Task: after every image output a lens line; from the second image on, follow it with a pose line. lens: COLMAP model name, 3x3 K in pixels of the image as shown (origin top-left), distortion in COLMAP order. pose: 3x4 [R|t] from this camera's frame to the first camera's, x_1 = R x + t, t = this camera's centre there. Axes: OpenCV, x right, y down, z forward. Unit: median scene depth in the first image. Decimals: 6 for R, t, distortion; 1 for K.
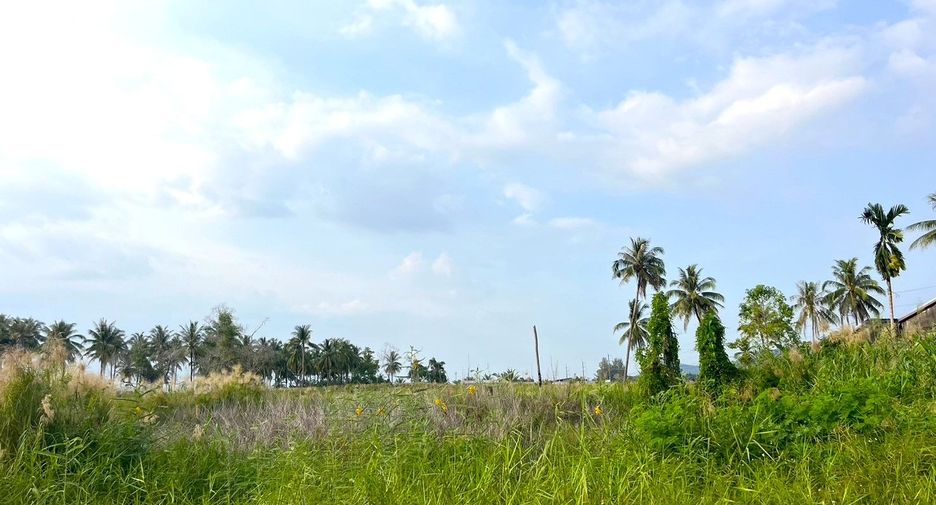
lens RADIAL K [[690.5, 0, 463.0], [0, 690.5, 245.1], [0, 0, 1]] dist [0.024638, -0.025586]
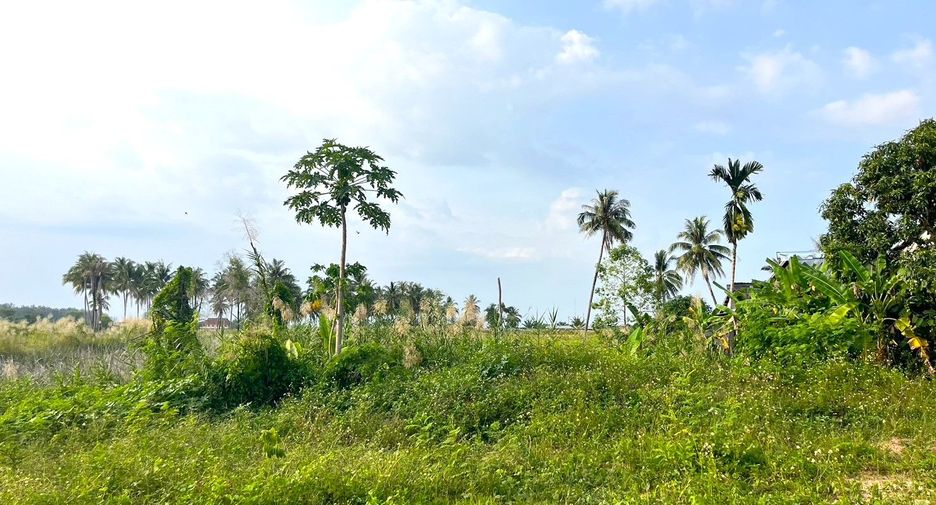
lens RADIAL K [[690.5, 0, 474.1], [0, 690.5, 256.2], [0, 0, 1]] dist [0.024638, -0.025586]
pose [[0.978281, 0.017519, -0.206544, 0.463131], [0.003307, 0.994976, 0.100055, -0.025811], [0.207259, -0.098565, 0.973308, 0.021601]]
